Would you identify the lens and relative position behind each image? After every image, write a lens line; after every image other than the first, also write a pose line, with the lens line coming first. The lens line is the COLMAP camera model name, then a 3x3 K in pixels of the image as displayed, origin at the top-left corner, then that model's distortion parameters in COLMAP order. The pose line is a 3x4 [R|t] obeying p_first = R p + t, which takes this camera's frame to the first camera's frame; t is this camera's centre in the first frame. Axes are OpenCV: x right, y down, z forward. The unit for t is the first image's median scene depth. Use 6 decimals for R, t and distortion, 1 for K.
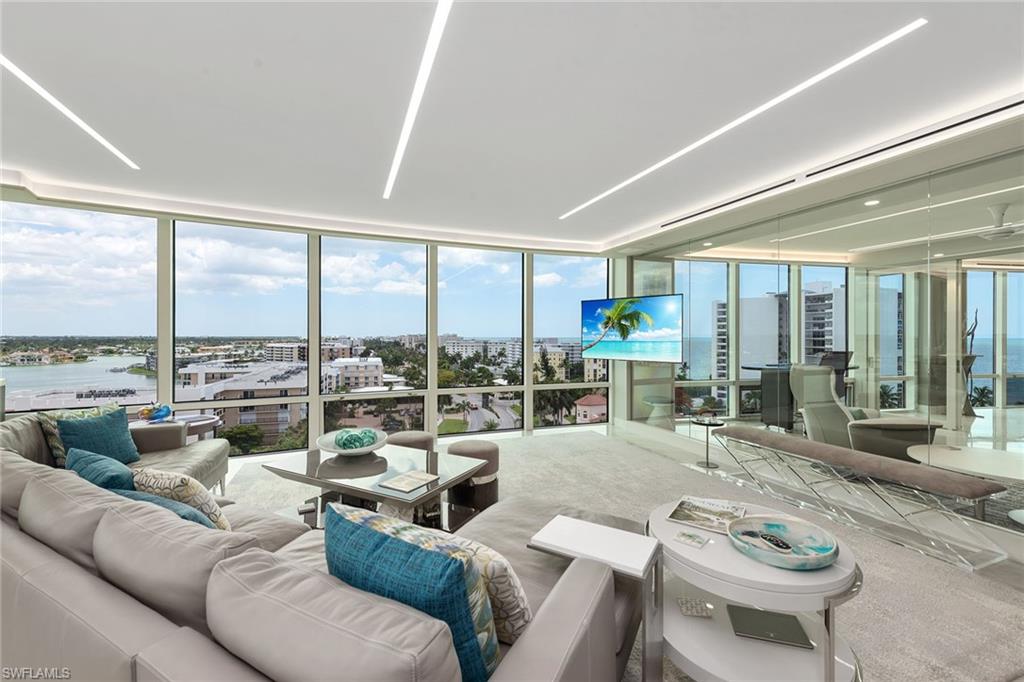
lens RADIAL K [[412.0, 0, 505.3], [0, 412.0, 338.8], [0, 0, 1]] dist [0.000490, 0.000067]
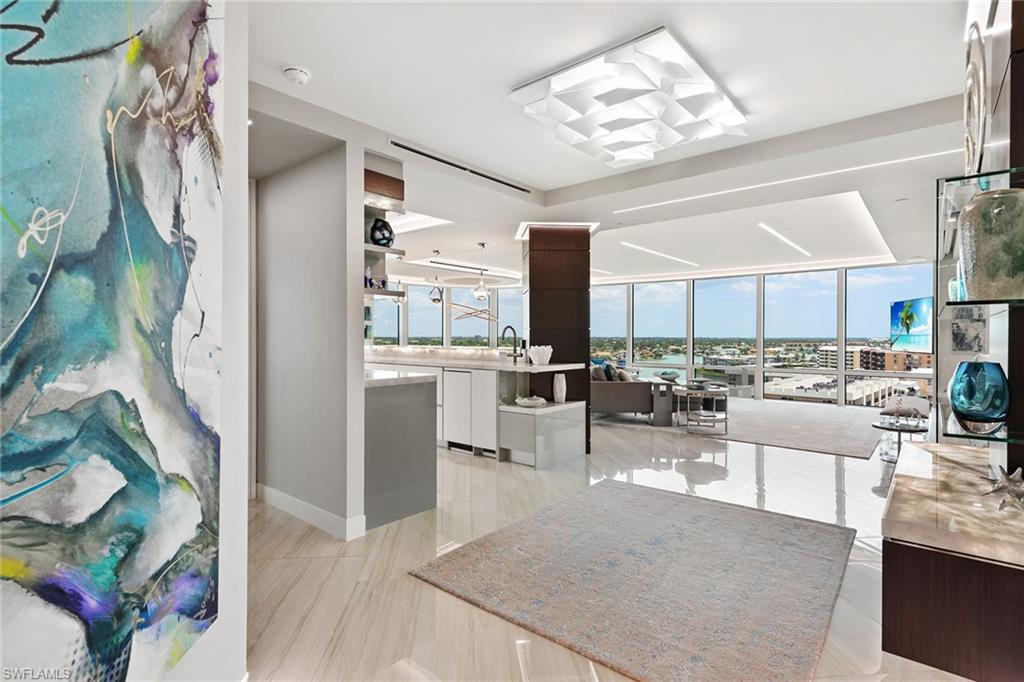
lens RADIAL K [[521.0, 0, 512.0], [0, 521.0, 341.0], [0, 0, 1]] dist [0.001987, 0.000222]
pose [[0.472324, 0.007448, -0.881394, 0.071582], [-0.007364, 0.999963, 0.004504, 0.001631], [0.881394, 0.004363, 0.472361, -0.053413]]
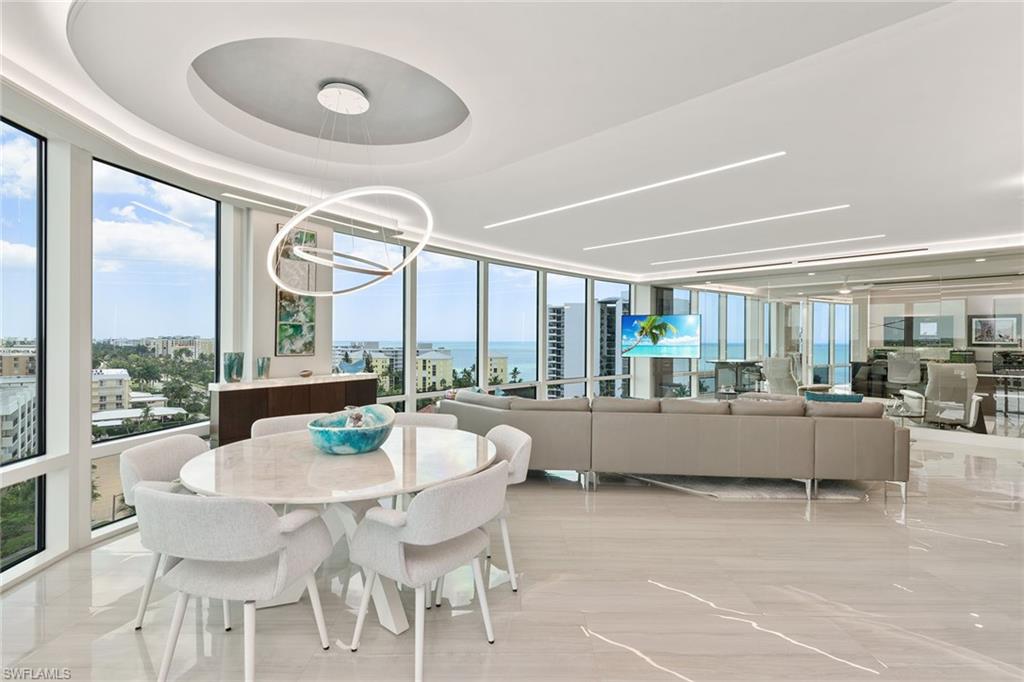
lens RADIAL K [[483.6, 0, 499.4], [0, 483.6, 341.3], [0, 0, 1]] dist [-0.000641, -0.000143]
pose [[0.916481, 0.003510, 0.400062, -0.055837], [-0.002402, 0.999992, -0.003273, 0.000023], [-0.400070, 0.002039, 0.916482, -0.020738]]
